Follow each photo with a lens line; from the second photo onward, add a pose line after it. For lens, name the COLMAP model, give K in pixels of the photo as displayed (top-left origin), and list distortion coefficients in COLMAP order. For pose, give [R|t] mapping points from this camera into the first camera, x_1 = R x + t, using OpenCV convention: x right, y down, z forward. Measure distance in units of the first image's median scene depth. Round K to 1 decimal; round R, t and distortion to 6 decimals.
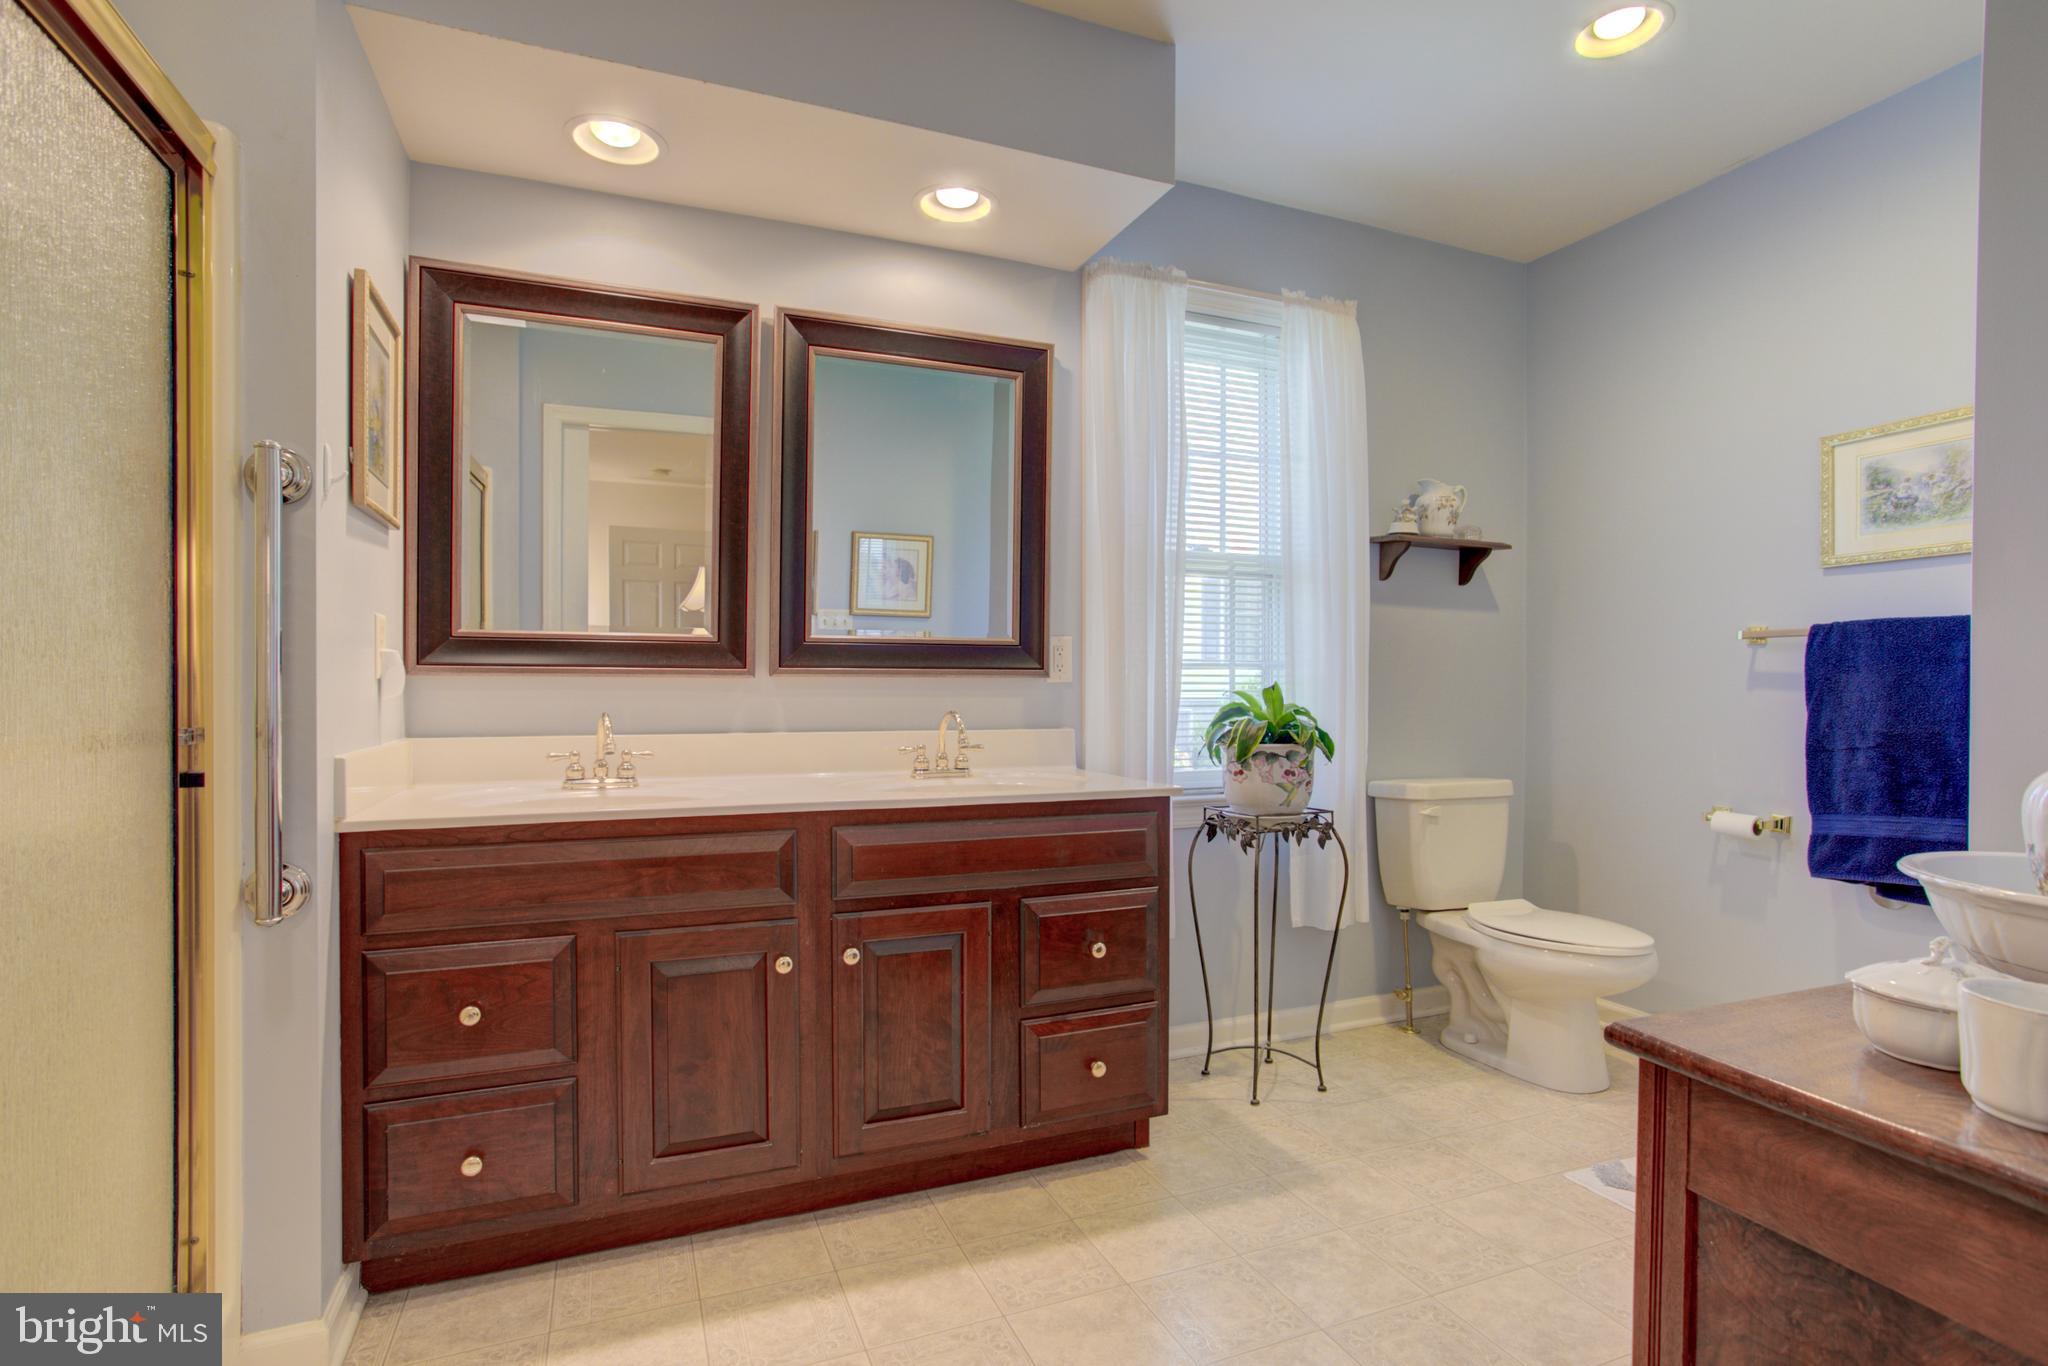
lens RADIAL K [[1016.5, 0, 1026.5], [0, 1016.5, 673.2], [0, 0, 1]] dist [-0.001521, -0.000232]
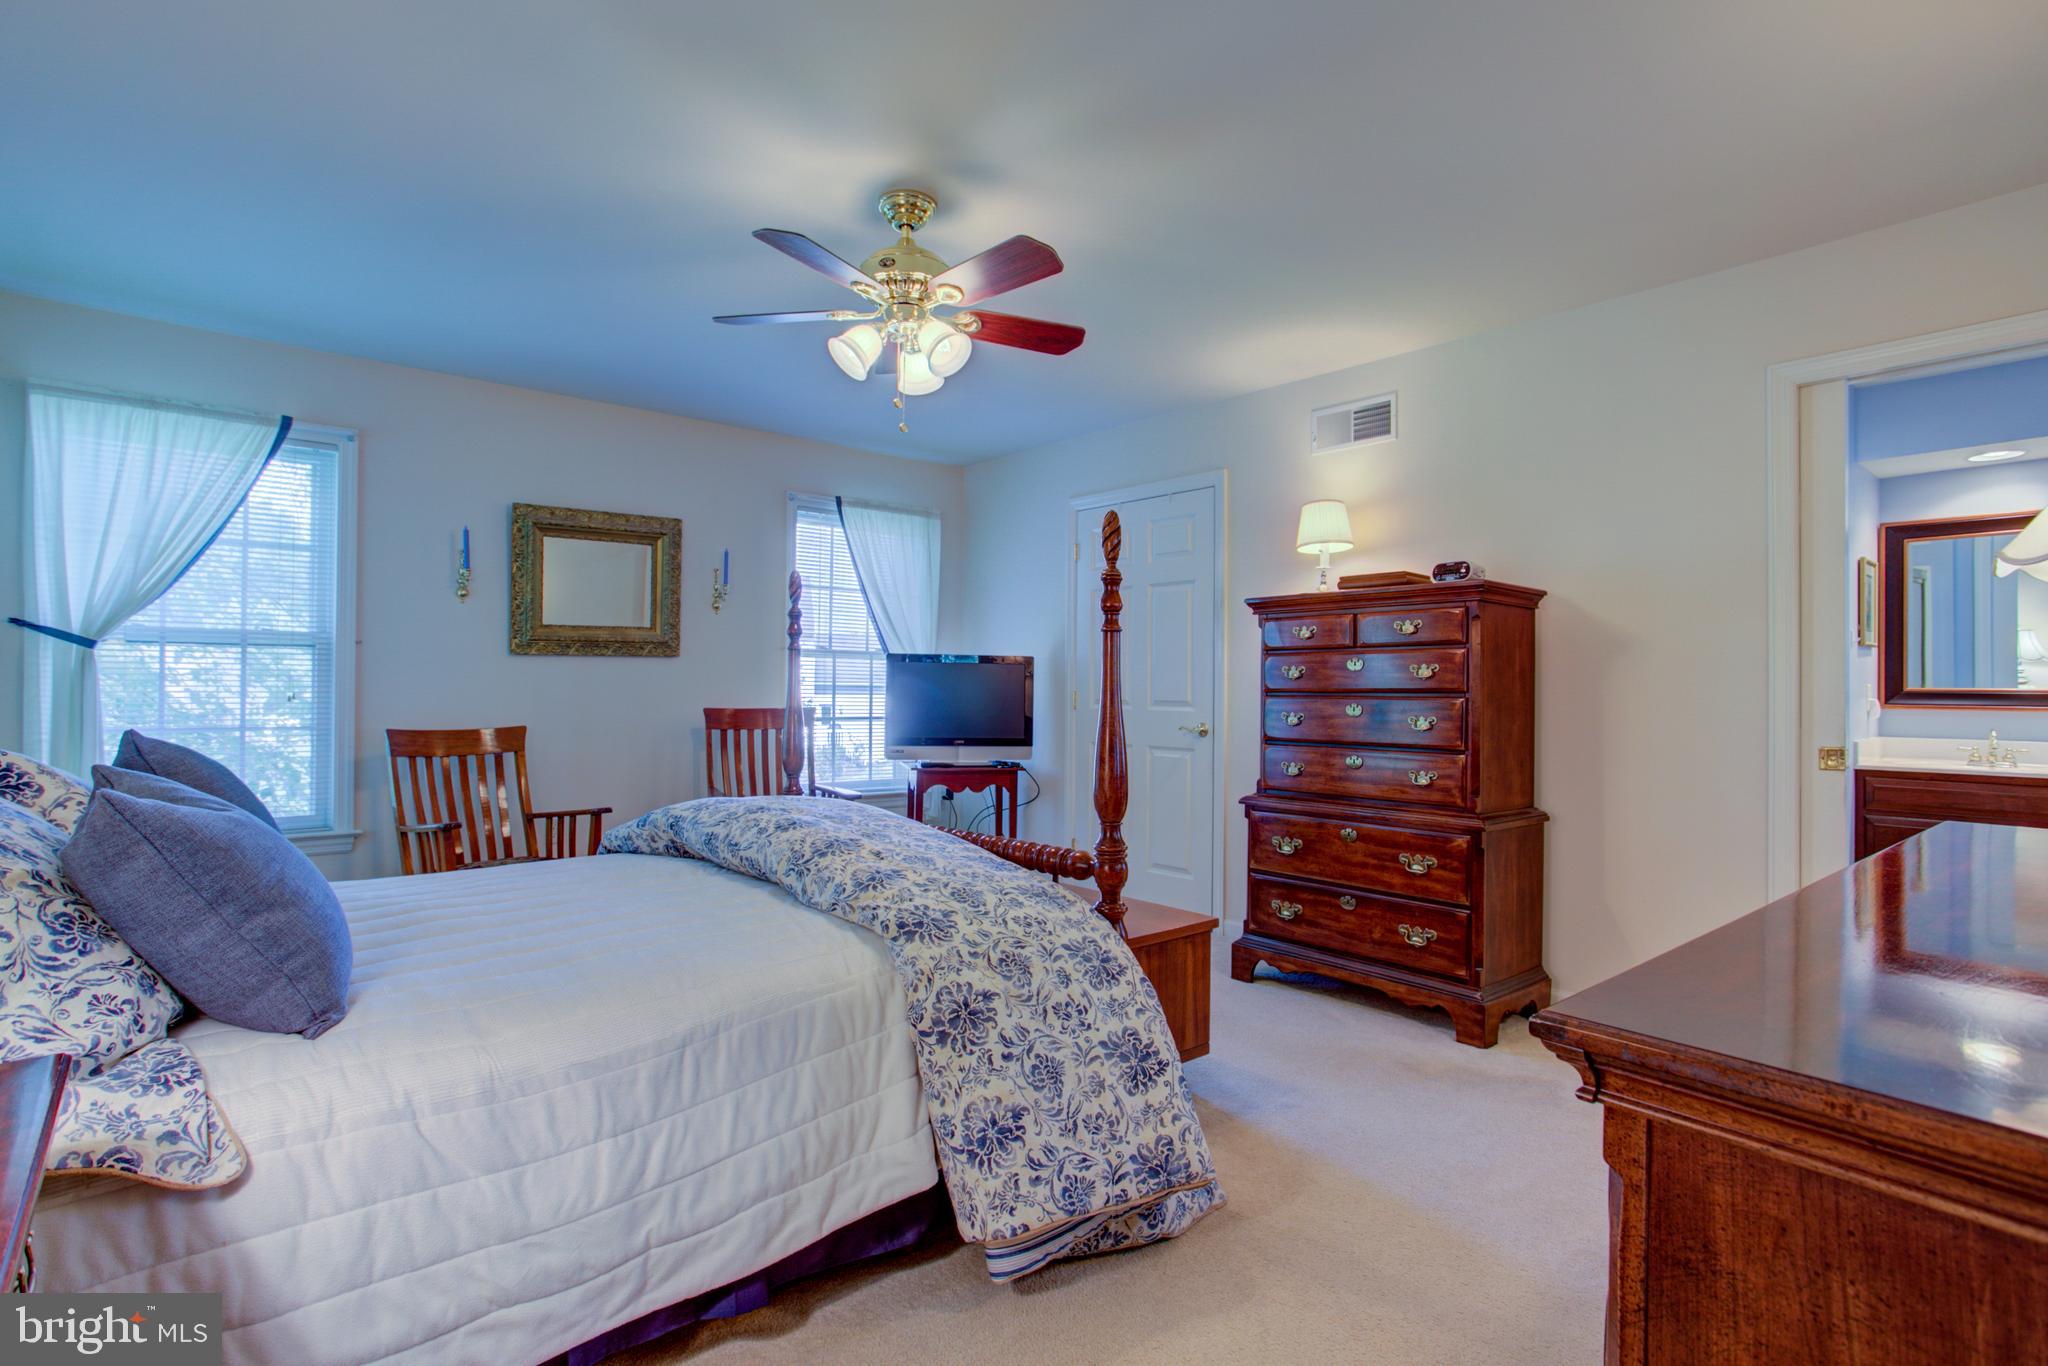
lens RADIAL K [[1016.5, 0, 1029.1], [0, 1016.5, 685.0], [0, 0, 1]] dist [-0.001521, -0.000232]
pose [[0.334221, -0.009213, -0.942450, 0.900695], [-0.014107, 0.999791, -0.014776, 0.002698], [0.942389, 0.018233, 0.334021, -1.566687]]
